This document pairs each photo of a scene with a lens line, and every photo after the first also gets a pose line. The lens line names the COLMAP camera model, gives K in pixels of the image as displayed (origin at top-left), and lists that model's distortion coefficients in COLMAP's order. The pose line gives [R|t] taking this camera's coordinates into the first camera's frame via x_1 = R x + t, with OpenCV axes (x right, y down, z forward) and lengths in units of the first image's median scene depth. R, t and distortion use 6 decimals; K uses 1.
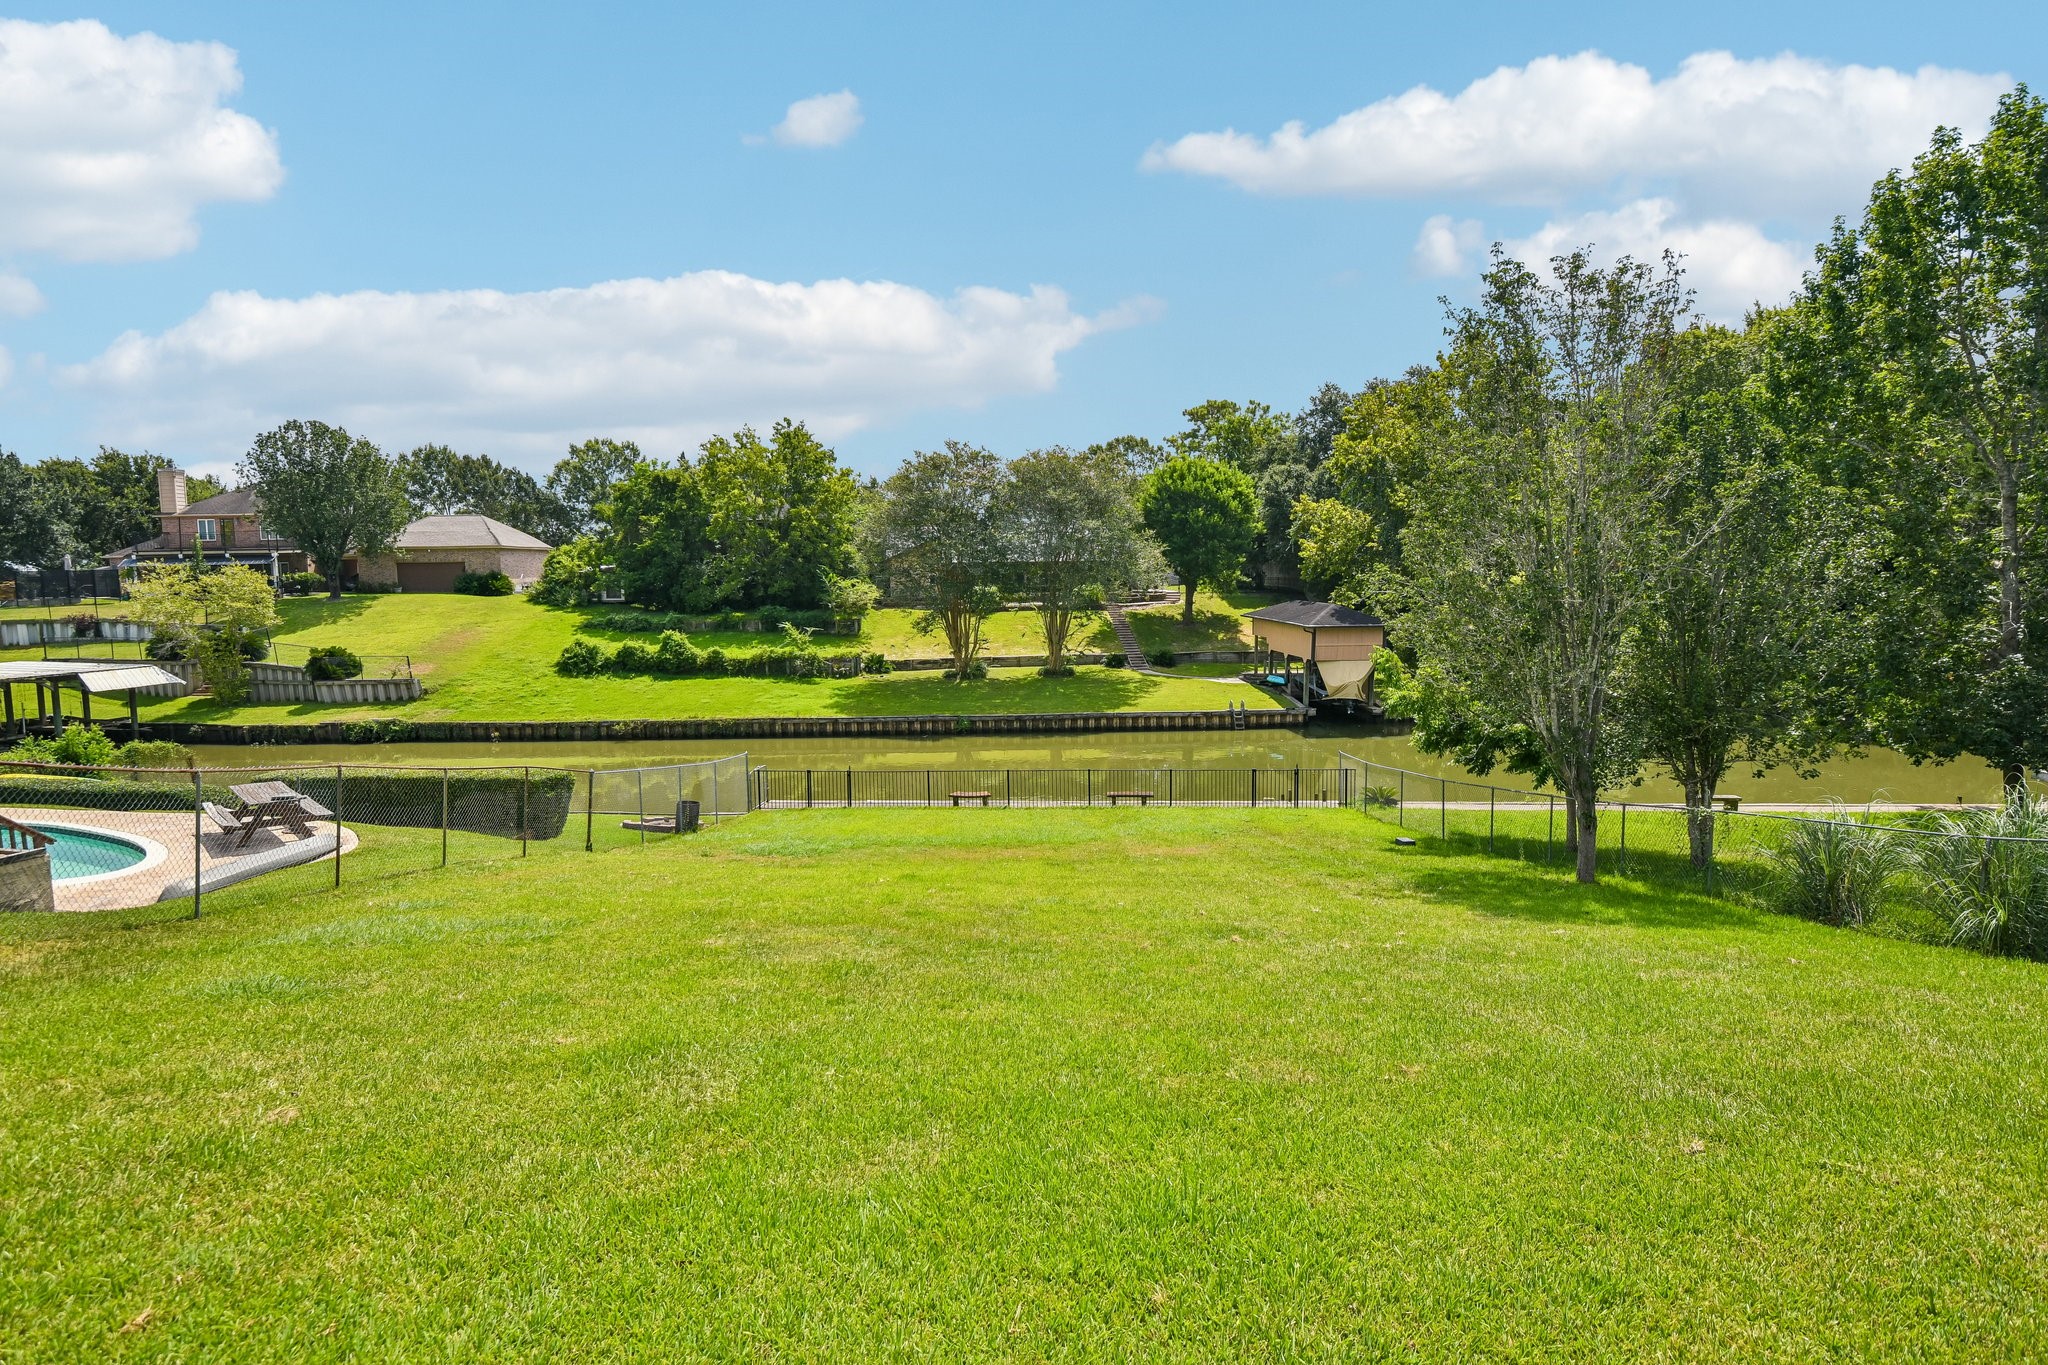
lens RADIAL K [[1065.2, 0, 1022.2], [0, 1065.2, 672.0], [0, 0, 1]] dist [-0.020034, 0.000654]
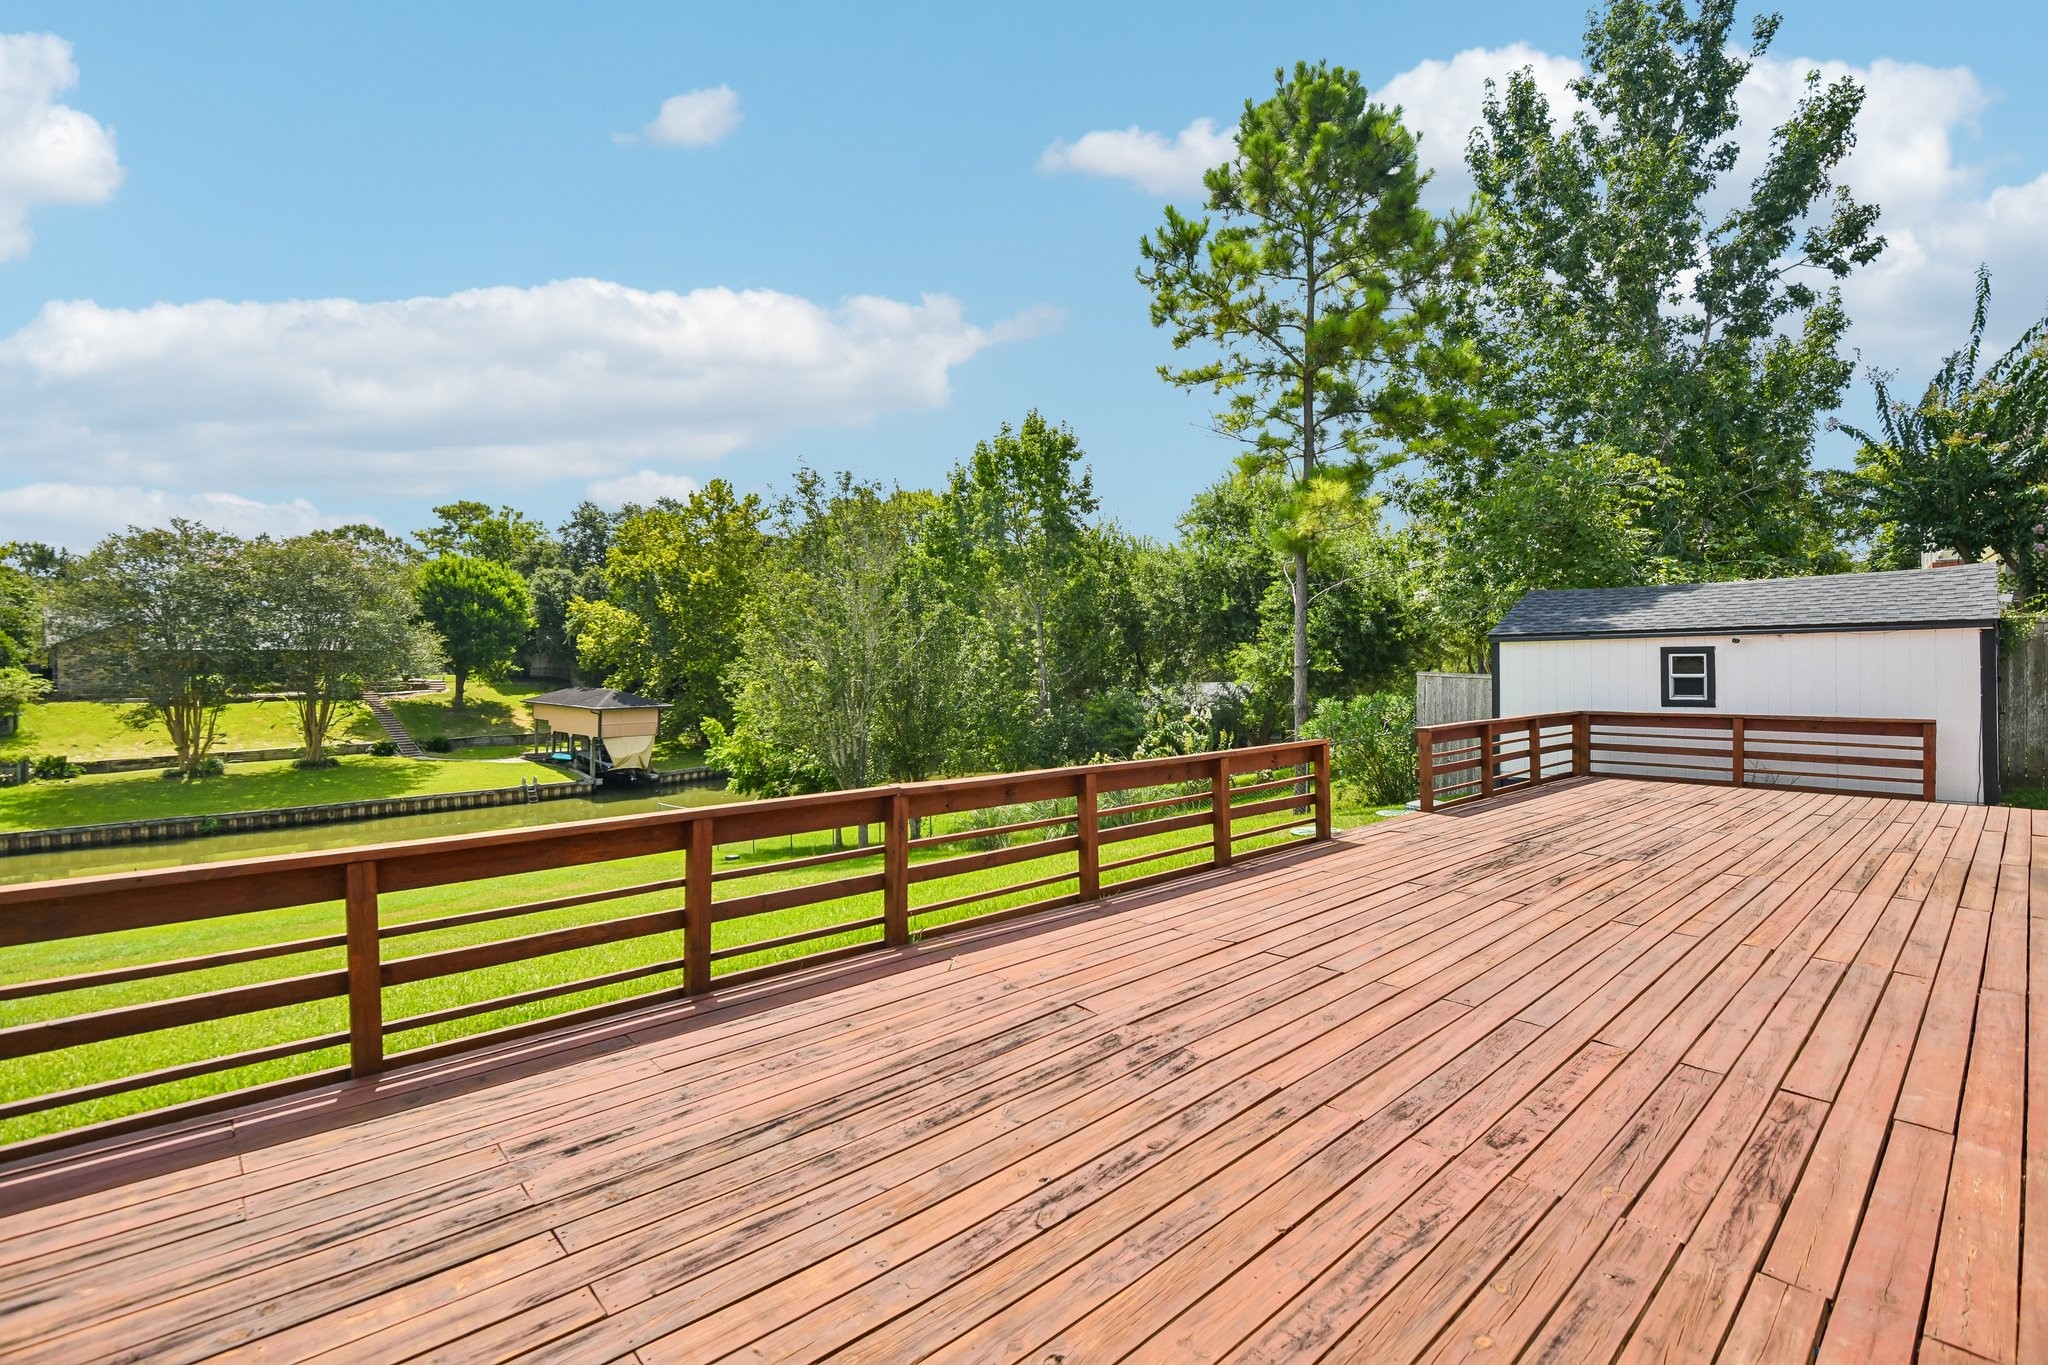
lens RADIAL K [[928.5, 0, 1020.2], [0, 928.5, 670.0], [0, 0, 1]] dist [-0.000356, -0.003485]
pose [[0.730244, 0.001693, 0.683184, -0.080238], [0.057522, 0.996294, -0.063954, 0.006526], [-0.680760, 0.086000, 0.727440, -0.063617]]
